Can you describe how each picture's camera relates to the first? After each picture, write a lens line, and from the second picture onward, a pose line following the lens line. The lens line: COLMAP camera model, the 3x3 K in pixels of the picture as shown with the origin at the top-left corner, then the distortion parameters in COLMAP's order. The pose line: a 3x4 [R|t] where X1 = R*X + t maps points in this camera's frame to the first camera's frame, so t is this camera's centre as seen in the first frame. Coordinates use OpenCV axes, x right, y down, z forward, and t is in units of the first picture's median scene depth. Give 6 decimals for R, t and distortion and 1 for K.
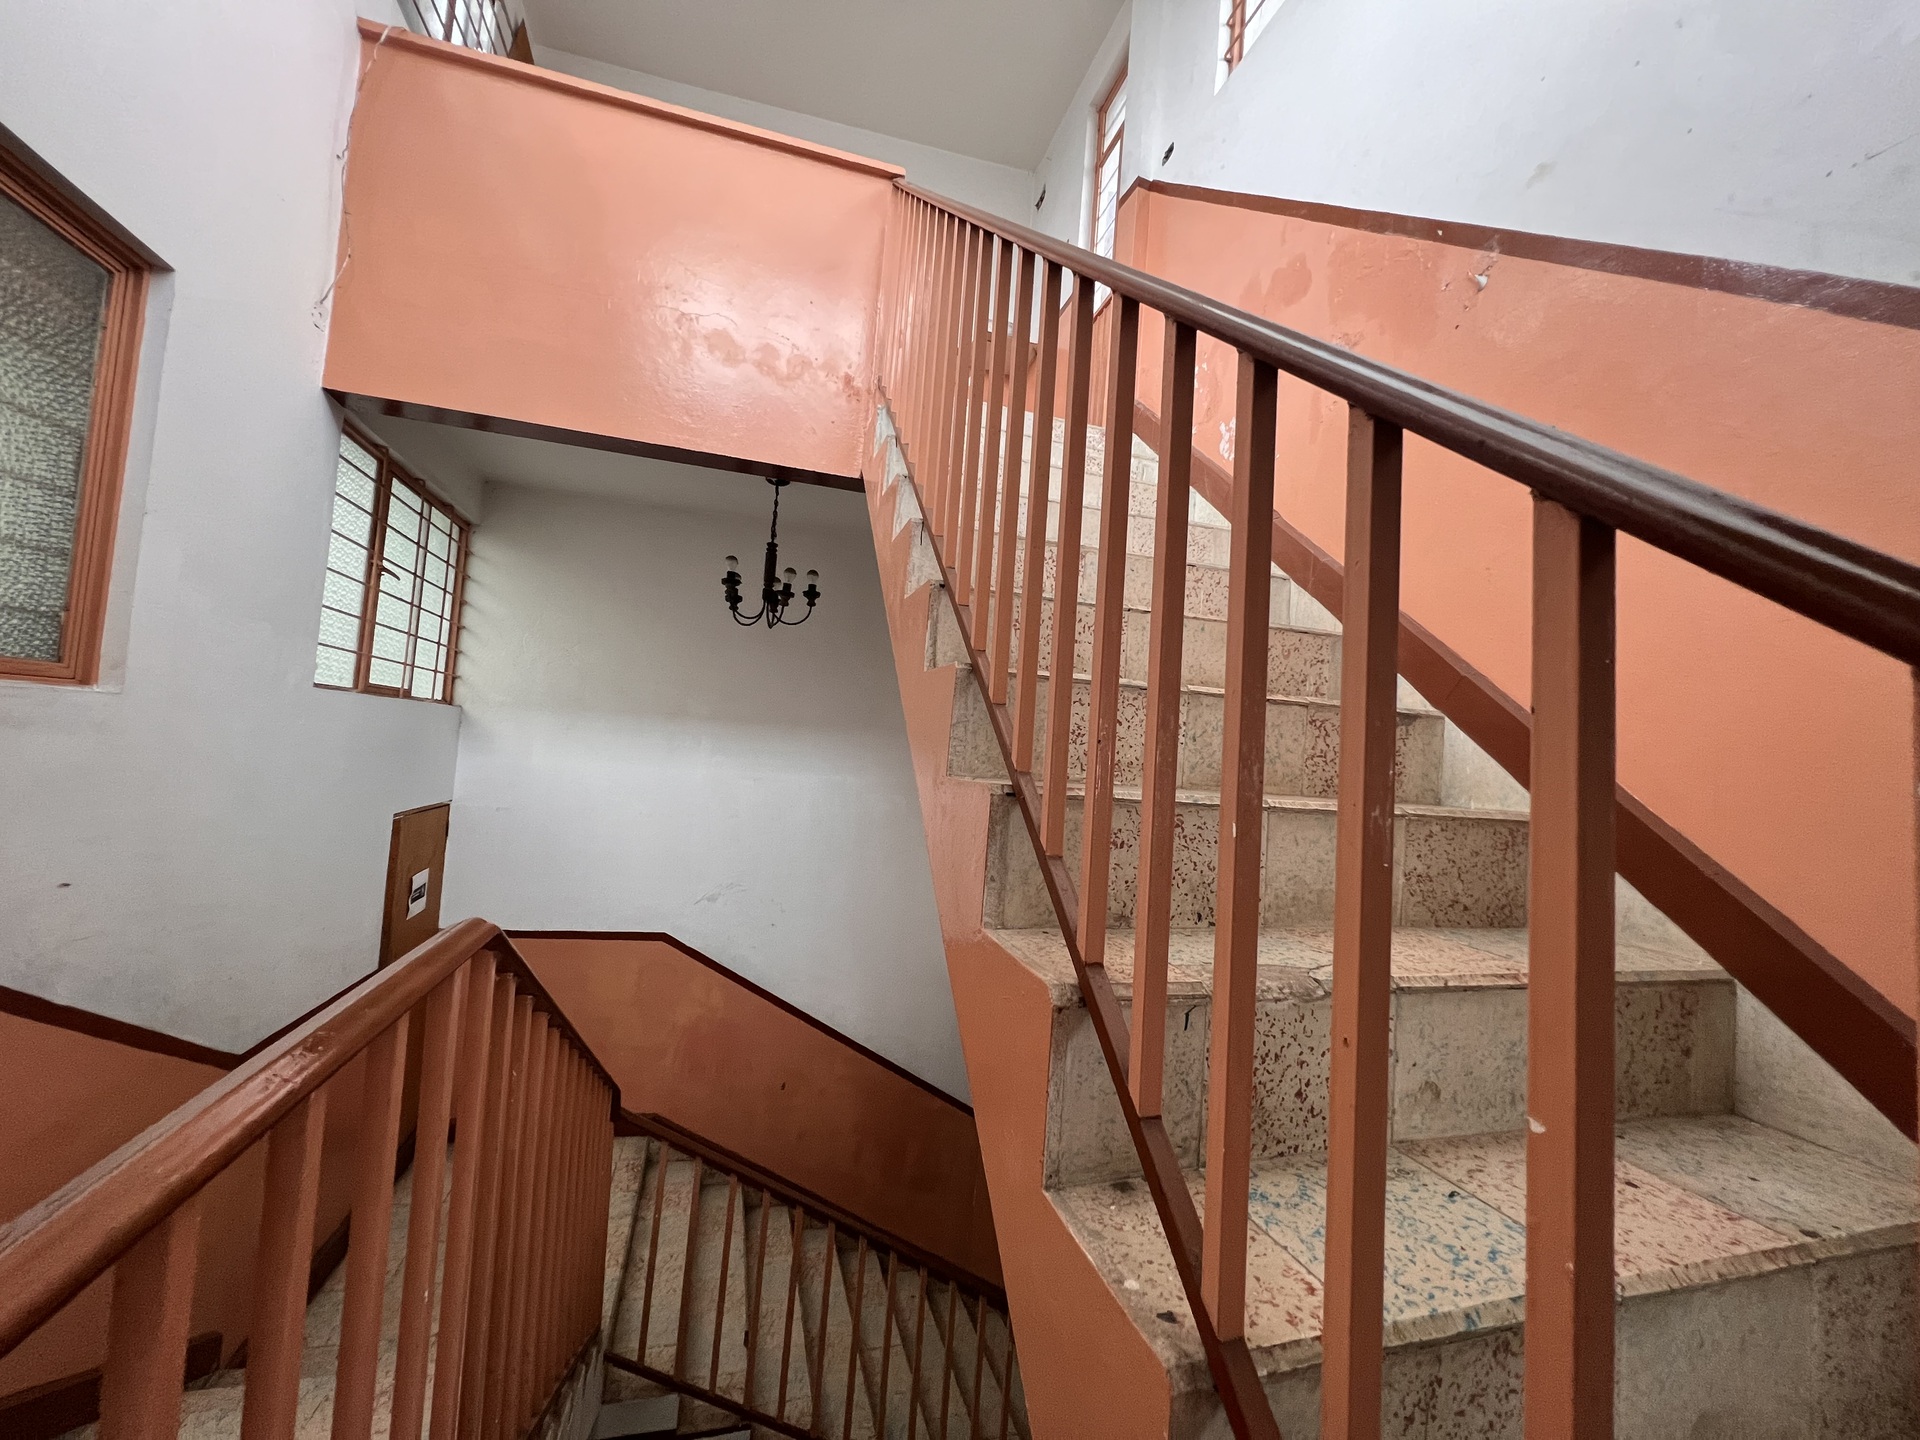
lens RADIAL K [[768.4, 0, 958.0], [0, 768.4, 716.8], [0, 0, 1]] dist [-0.003098, 0.000591]
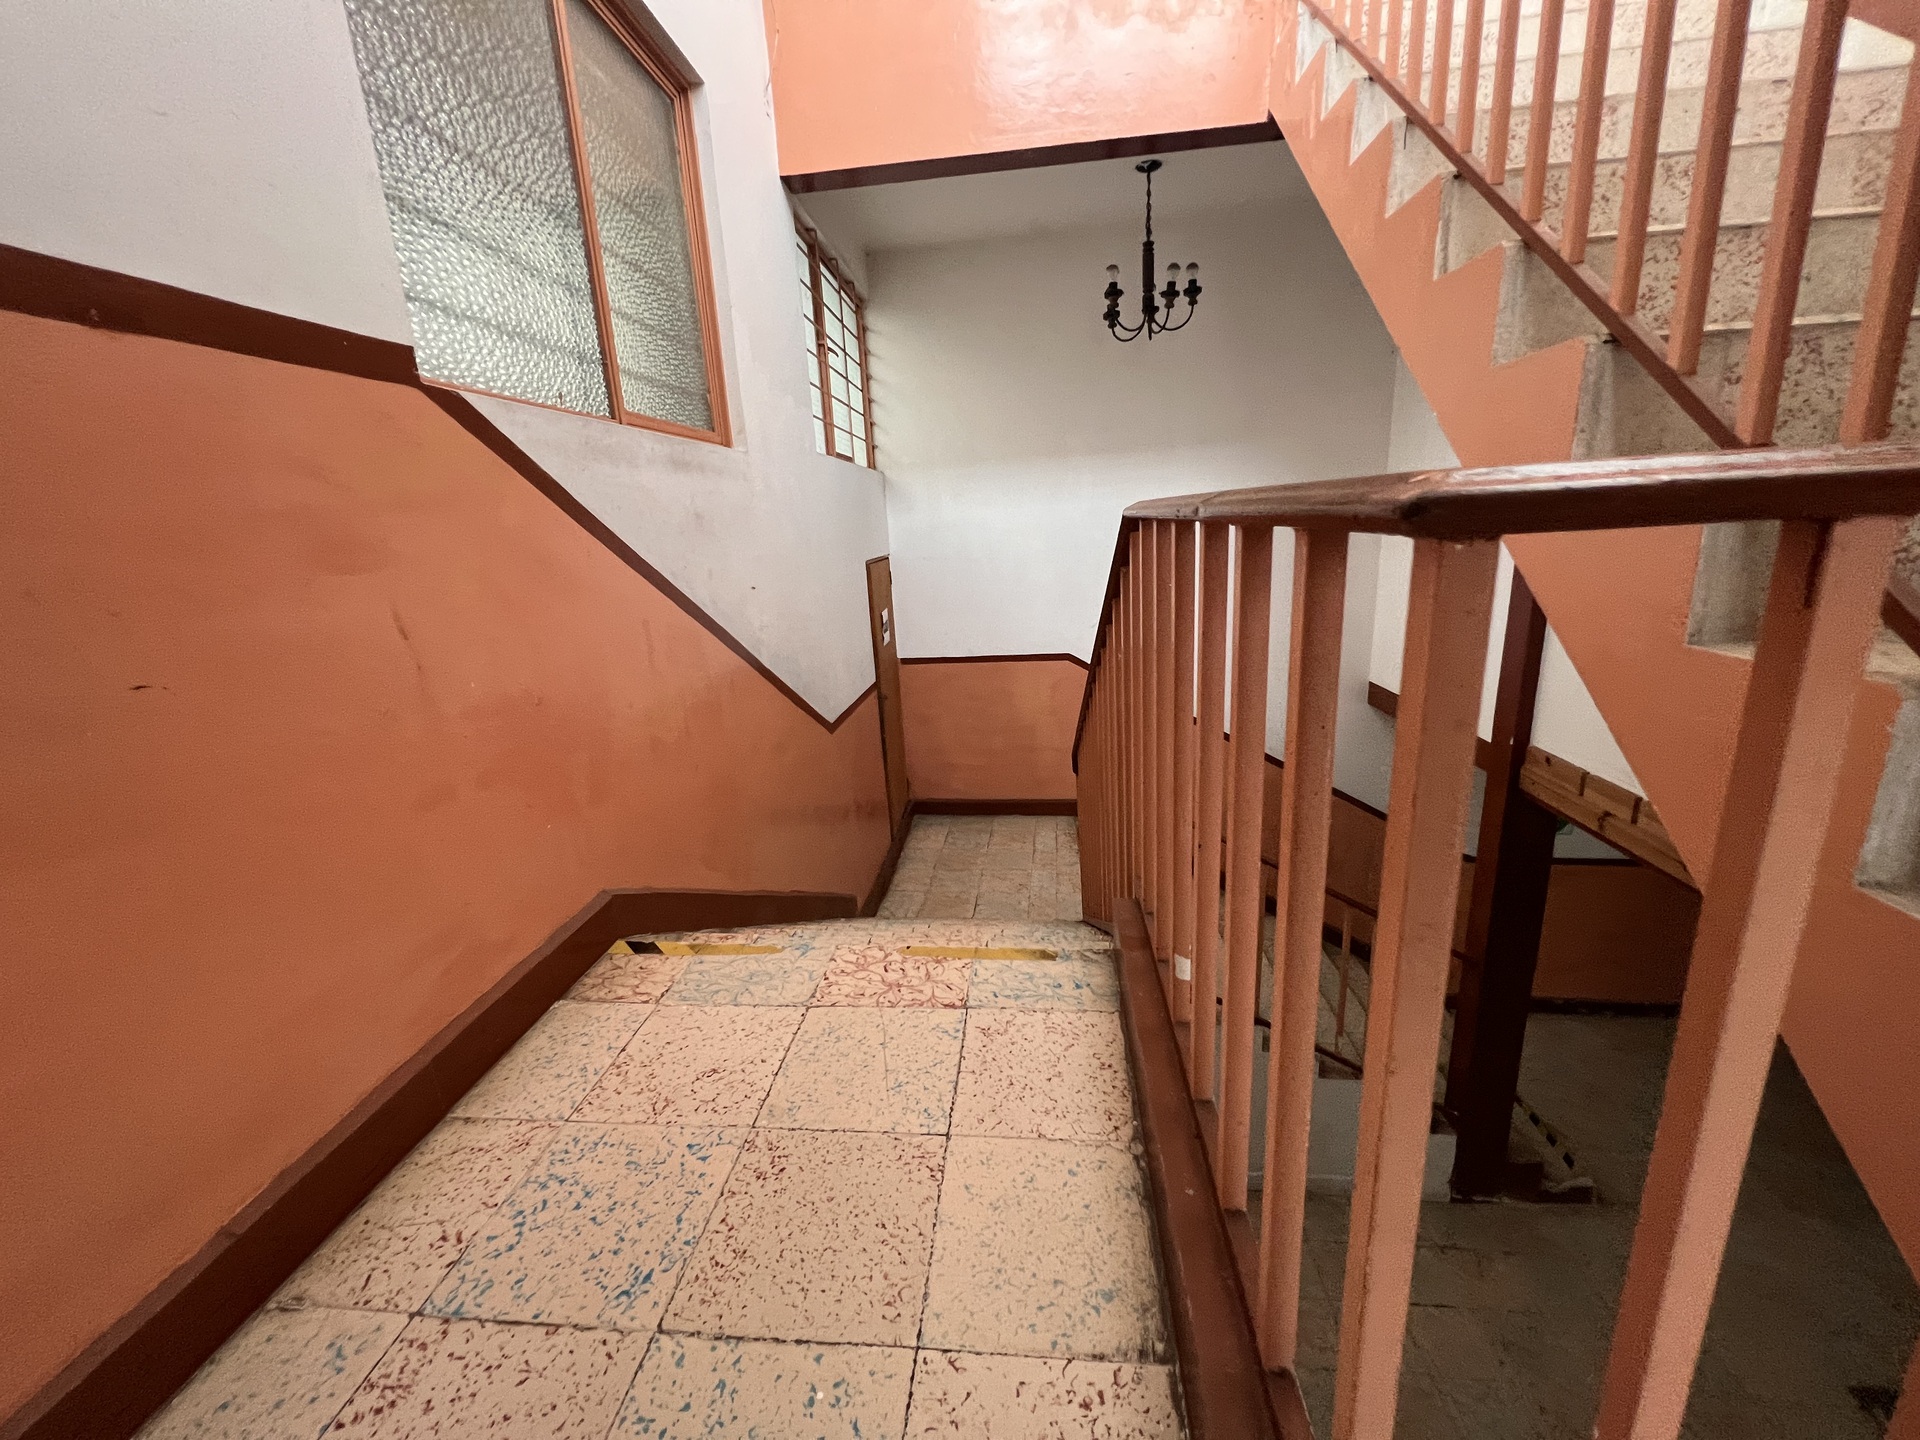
lens RADIAL K [[766.4, 0, 959.0], [0, 766.4, 715.4], [0, 0, 1]] dist [0.001166, 0.000174]
pose [[0.920435, -0.028908, -0.389824, -0.217024], [0.140388, 0.955173, 0.260644, 0.119555], [0.364815, -0.294632, 0.883234, -0.228168]]
